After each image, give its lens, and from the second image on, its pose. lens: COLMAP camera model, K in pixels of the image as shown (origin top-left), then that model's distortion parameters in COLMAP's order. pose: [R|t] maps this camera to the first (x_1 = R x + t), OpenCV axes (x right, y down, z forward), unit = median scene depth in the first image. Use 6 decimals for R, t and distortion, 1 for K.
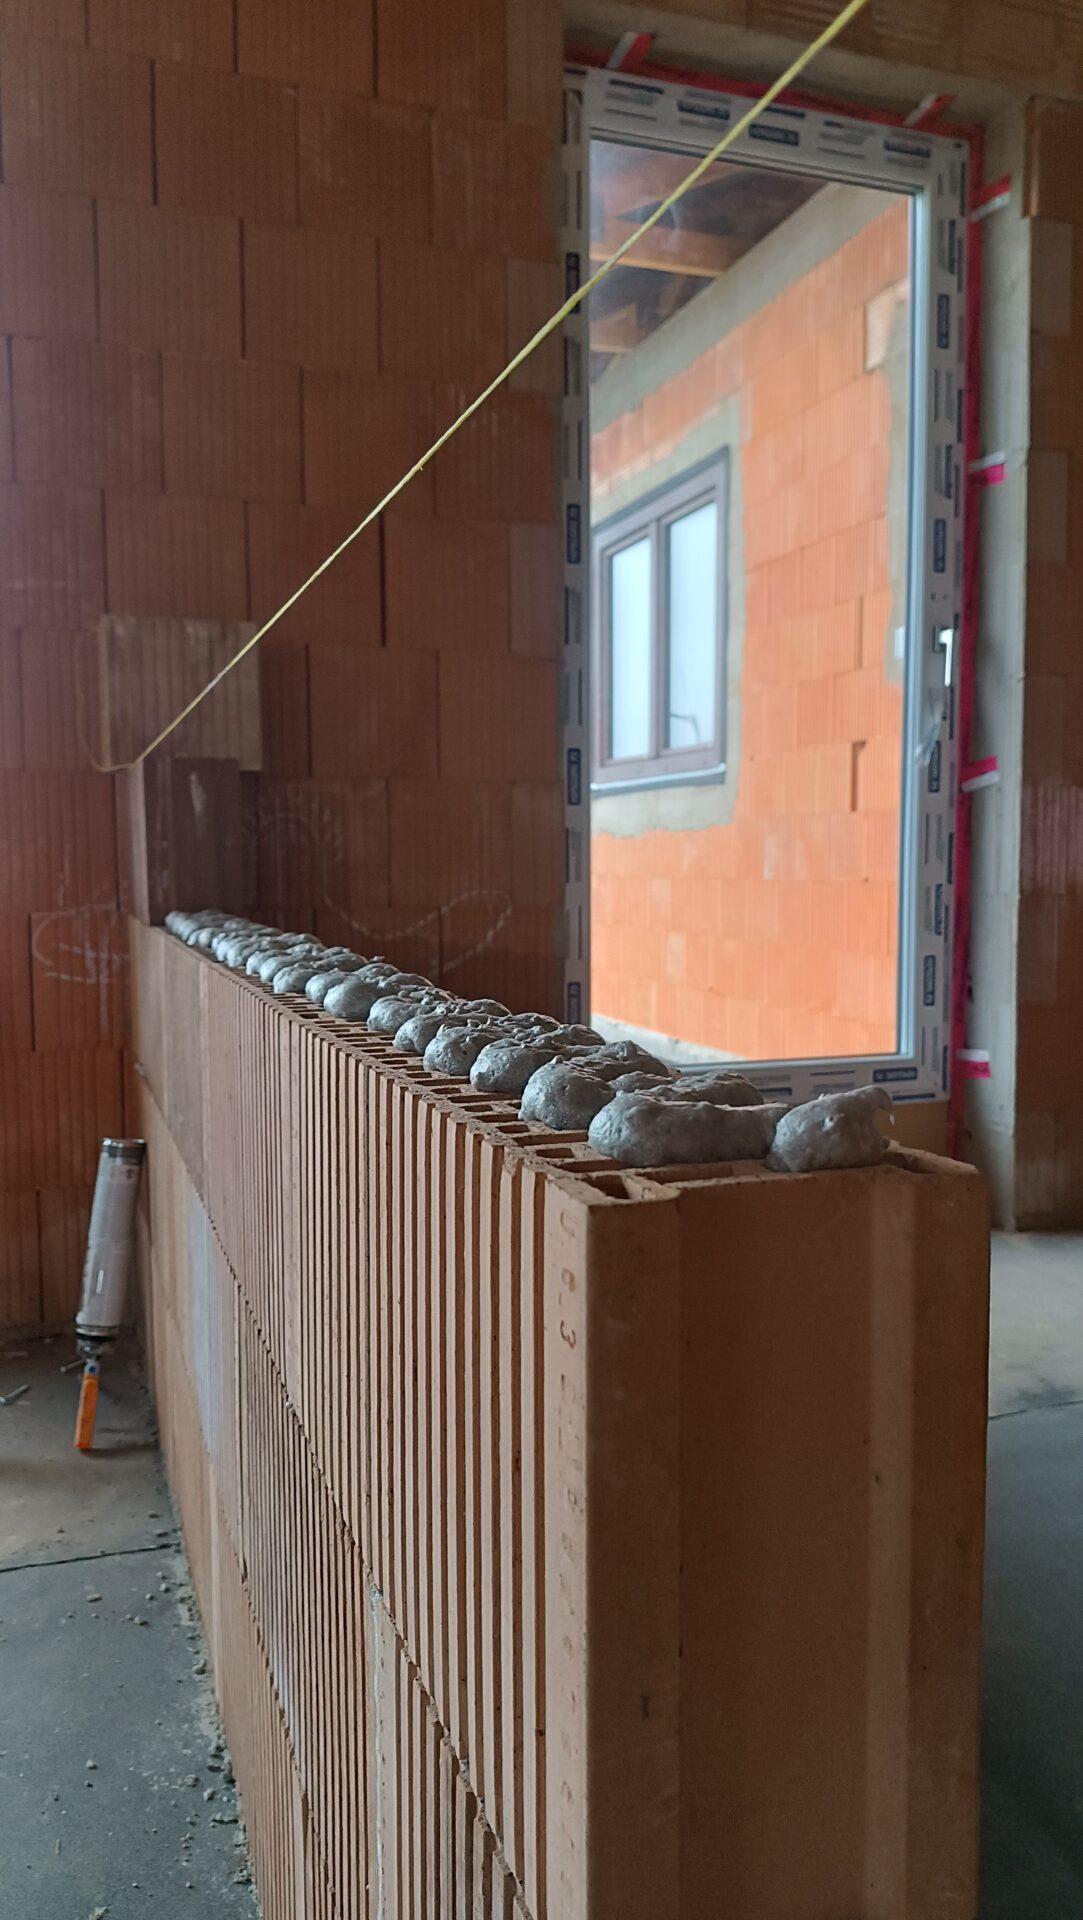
lens RADIAL K [[1360.7, 0, 536.6], [0, 1360.7, 972.5], [0, 0, 1]] dist [0.088118, -0.136881]
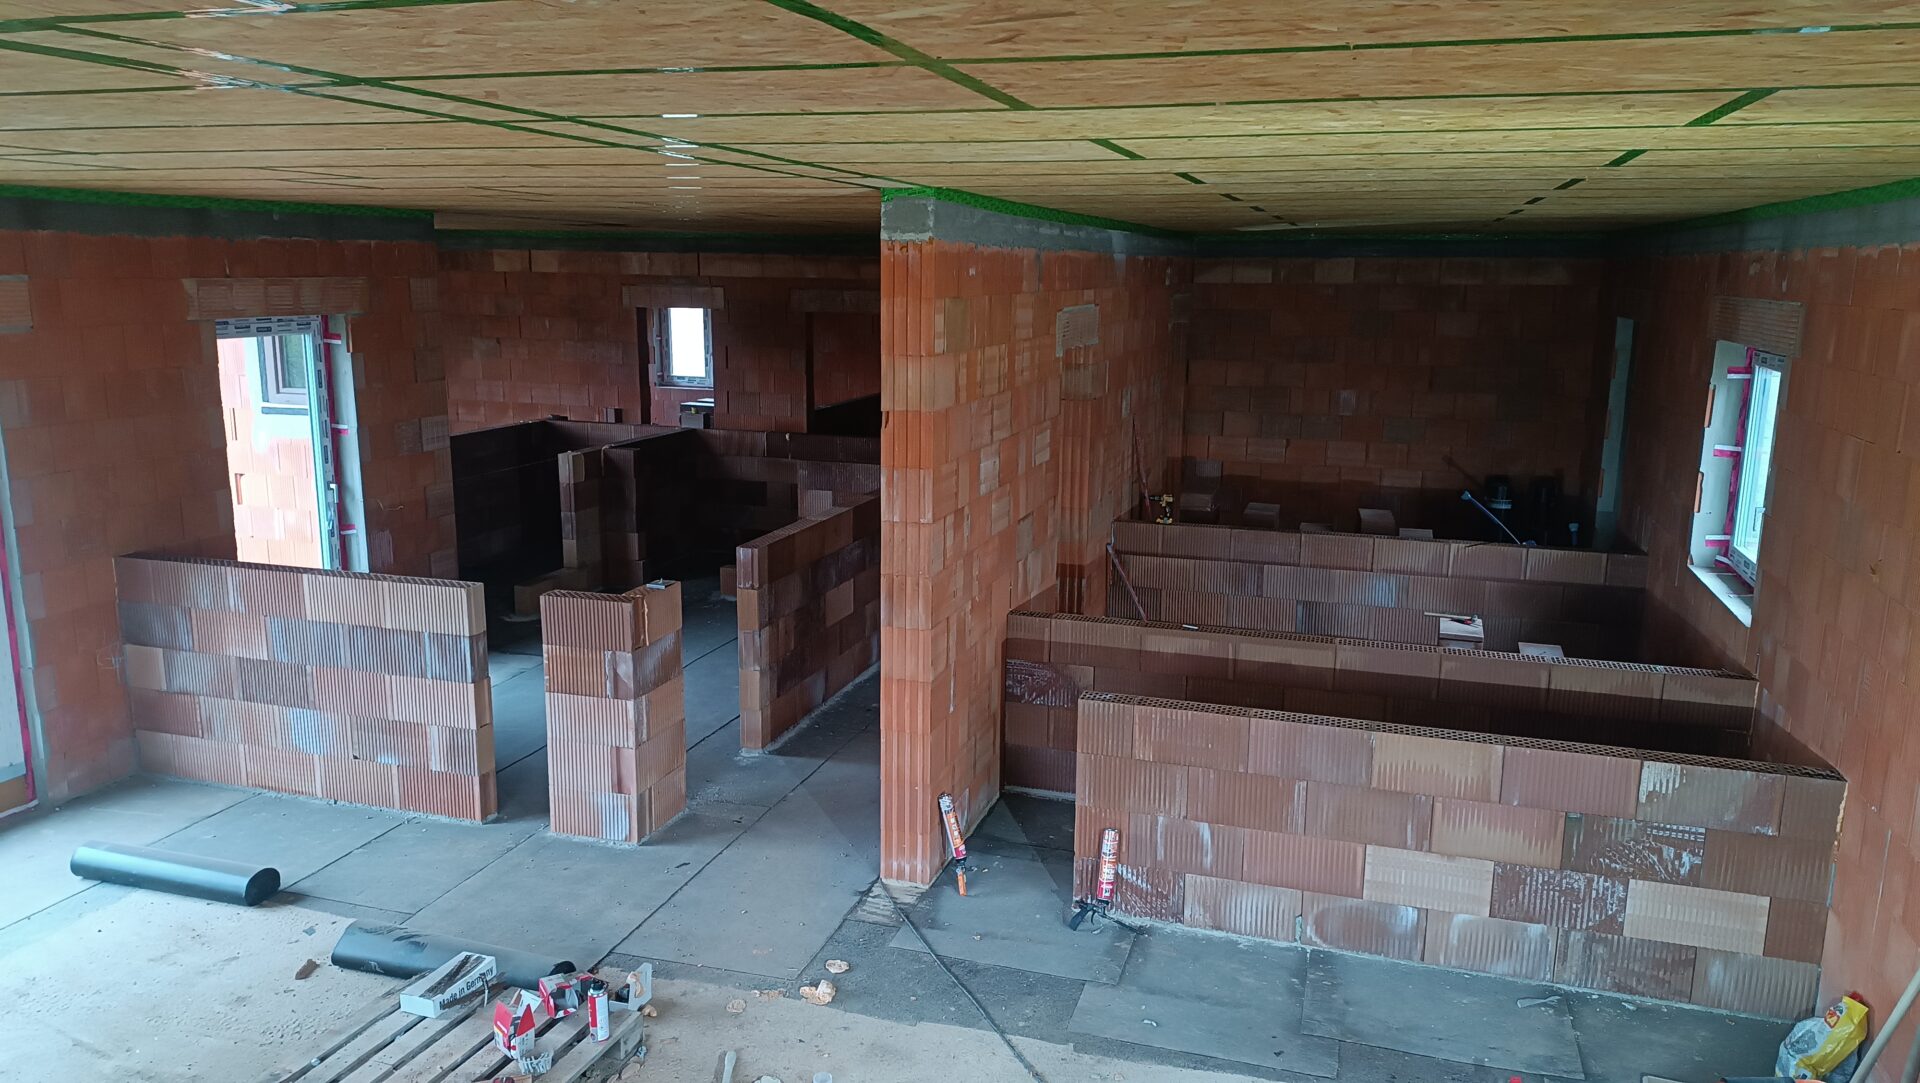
lens RADIAL K [[1360.7, 0, 963.0], [0, 1360.7, 536.0], [0, 0, 1]] dist [0.088118, -0.136881]
pose [[0.588456, -0.143433, 0.795705, -1.271628], [0.046412, 0.988508, 0.143864, -0.503468], [-0.807196, -0.047727, 0.588351, -1.826080]]
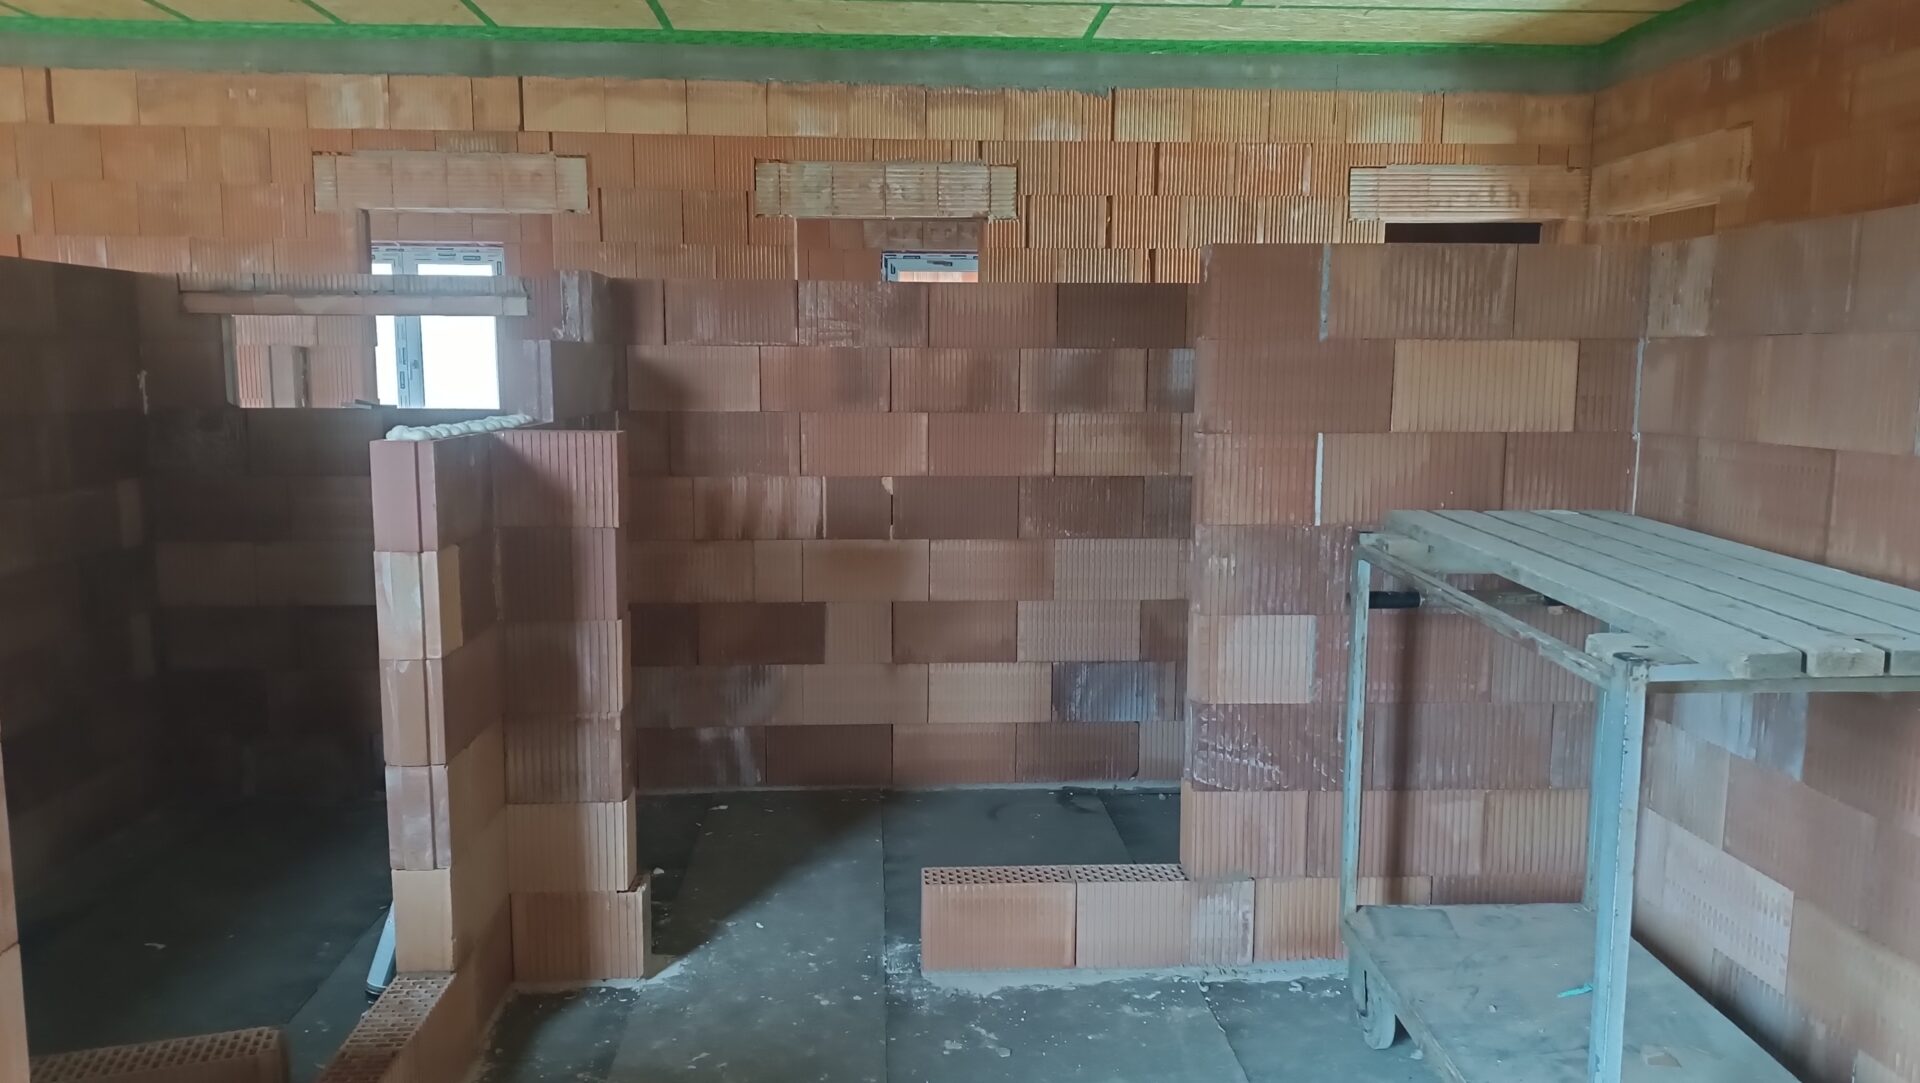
lens RADIAL K [[1360.7, 0, 958.1], [0, 1360.7, 548.4], [0, 0, 1]] dist [0.088118, -0.136881]
pose [[0.264155, -0.121512, 0.956795, 0.242328], [0.067103, 0.991943, 0.107450, -0.320932], [-0.962143, 0.035821, 0.270180, 0.598794]]
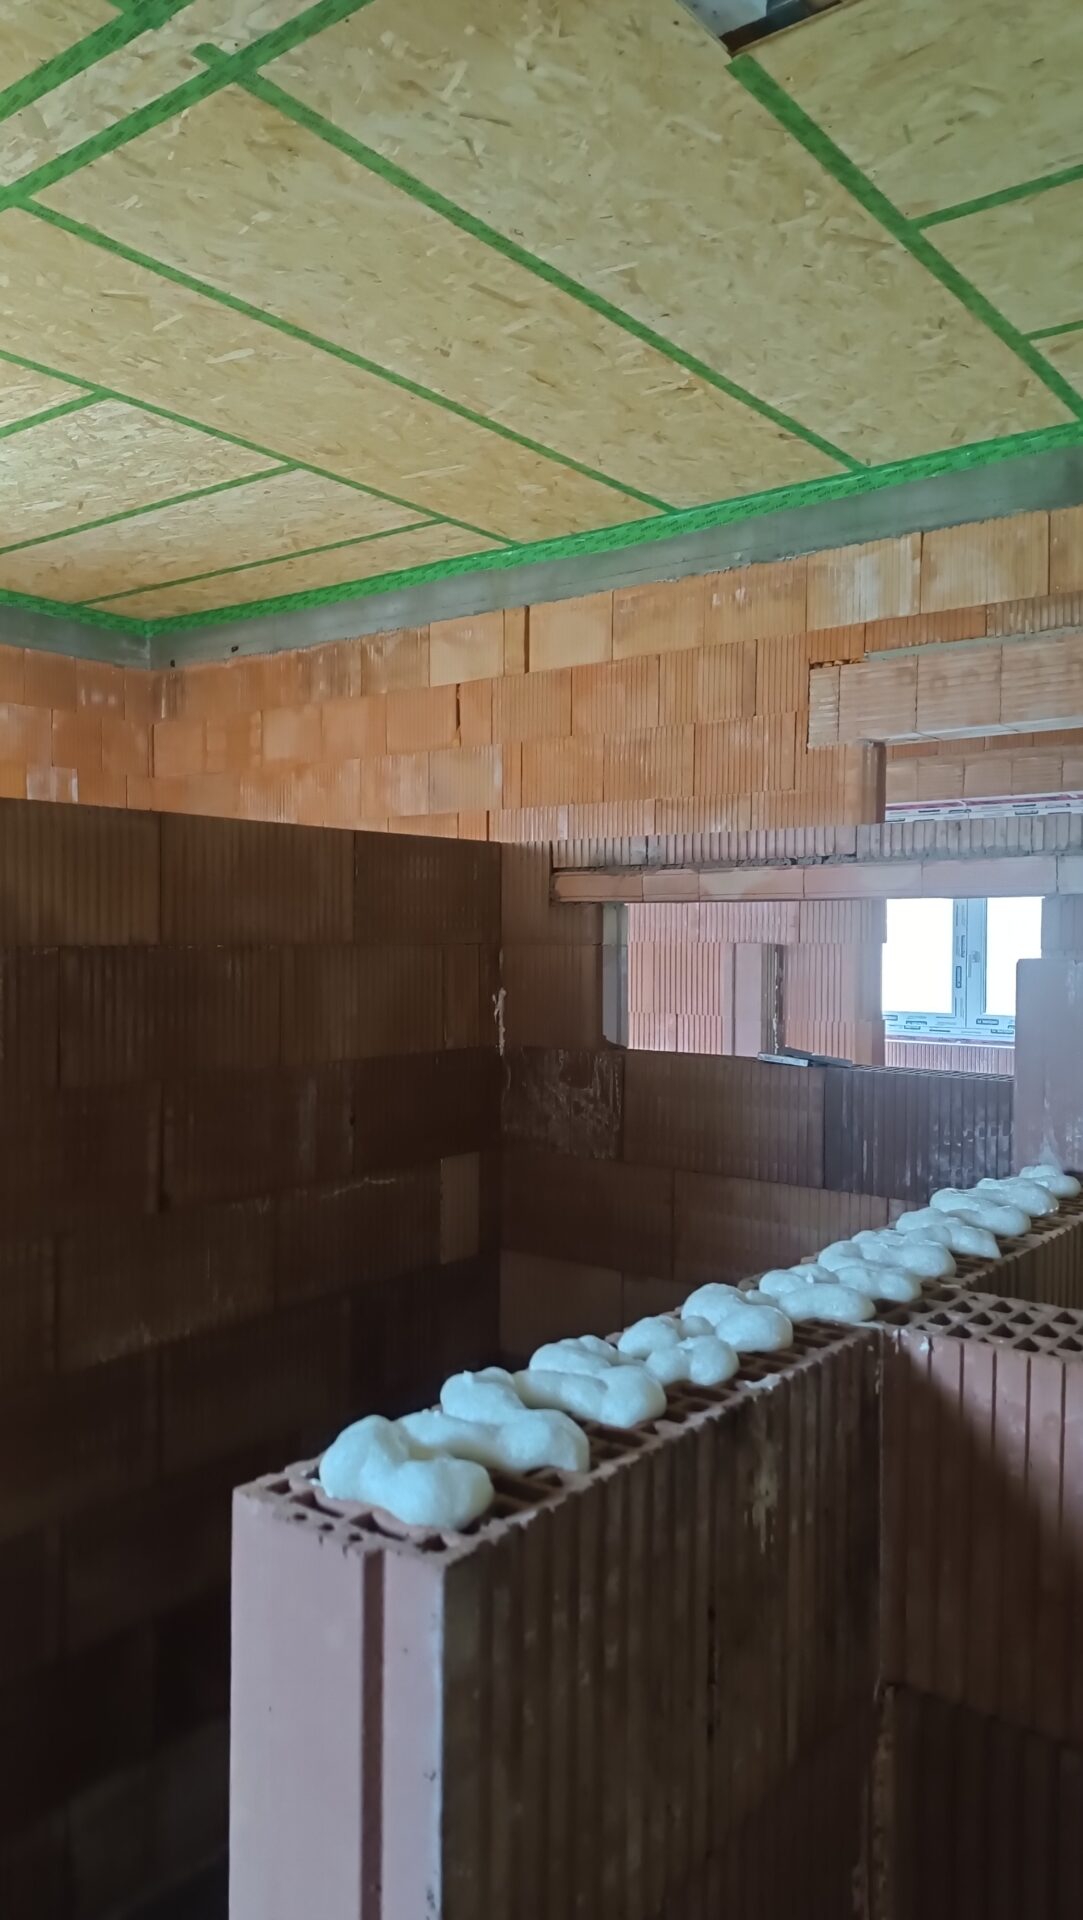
lens RADIAL K [[1360.7, 0, 530.4], [0, 1360.7, 962.1], [0, 0, 1]] dist [0.088118, -0.136881]
pose [[0.834985, -0.002912, 0.550266, 0.997490], [0.033867, 0.998362, -0.046106, -0.389492], [-0.549230, 0.057134, 0.833716, 1.052370]]
